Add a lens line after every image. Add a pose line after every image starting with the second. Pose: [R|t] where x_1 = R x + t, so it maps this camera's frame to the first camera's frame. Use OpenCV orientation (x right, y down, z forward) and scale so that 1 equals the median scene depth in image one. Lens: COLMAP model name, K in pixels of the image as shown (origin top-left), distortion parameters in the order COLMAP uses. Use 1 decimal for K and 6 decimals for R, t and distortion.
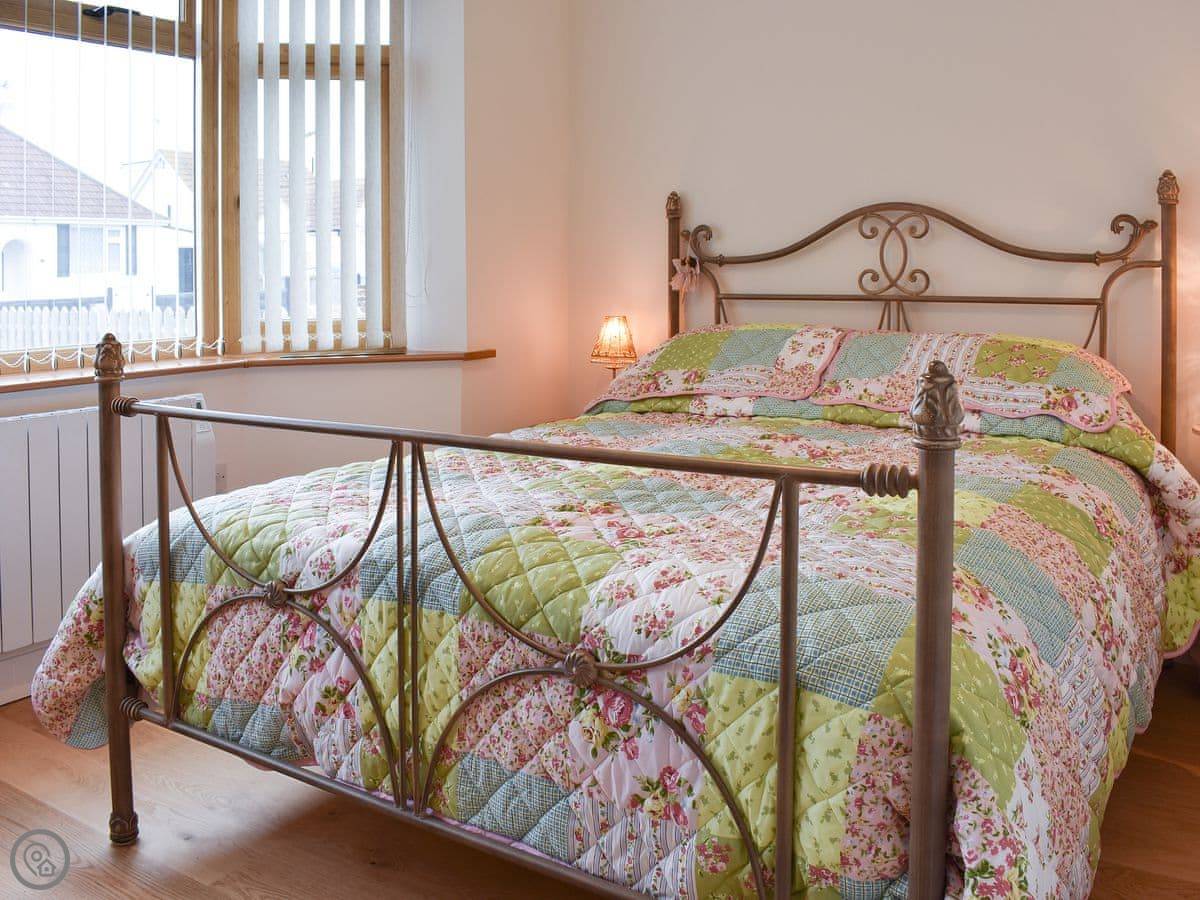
lens RADIAL K [[1216.5, 0, 600.0], [0, 1216.5, 450.0], [0, 0, 1]] dist [-0.101626, 0.001374]
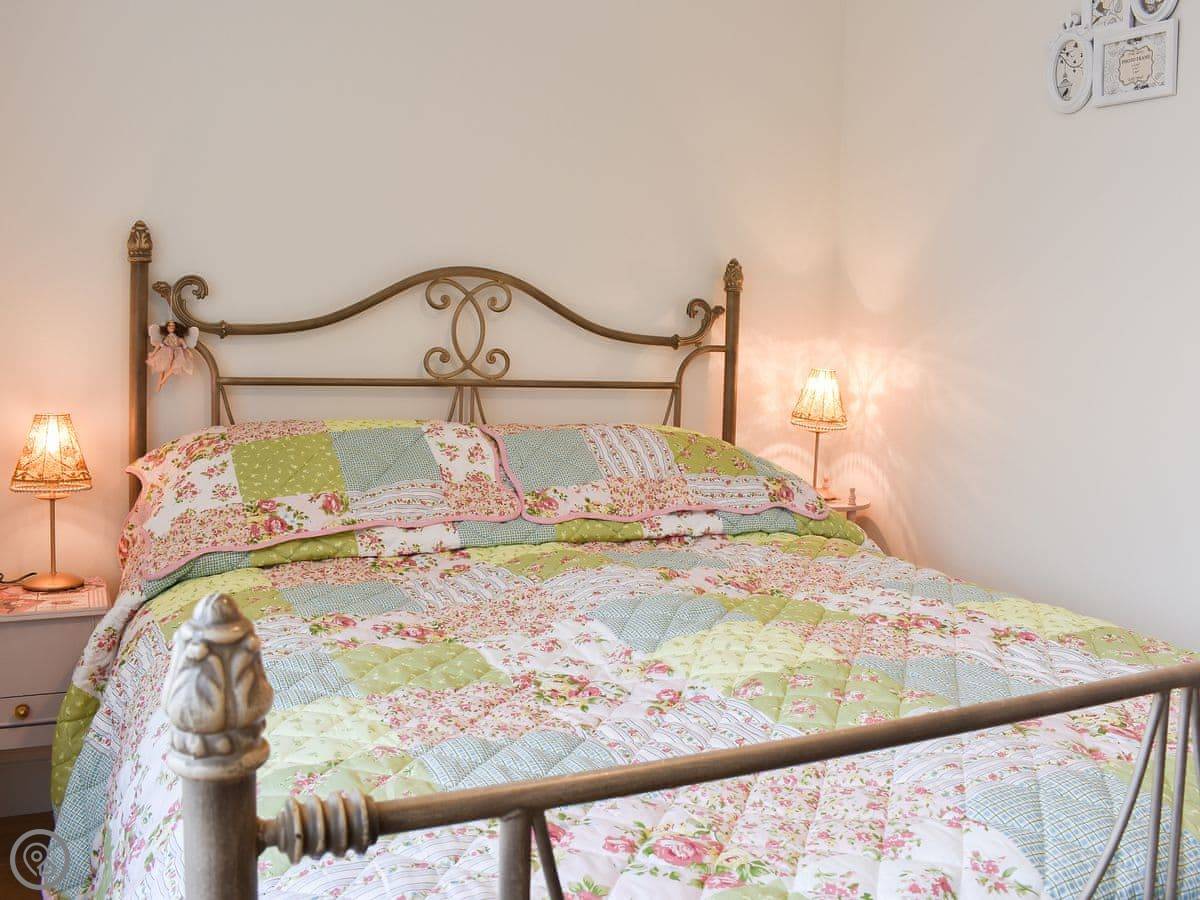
lens RADIAL K [[1216.5, 0, 600.0], [0, 1216.5, 450.0], [0, 0, 1]] dist [-0.101626, 0.001374]
pose [[0.434532, -0.062934, 0.898455, -0.473831], [0.095626, 0.995141, 0.023458, -0.092695], [-0.895565, 0.075722, 0.438439, 0.569883]]
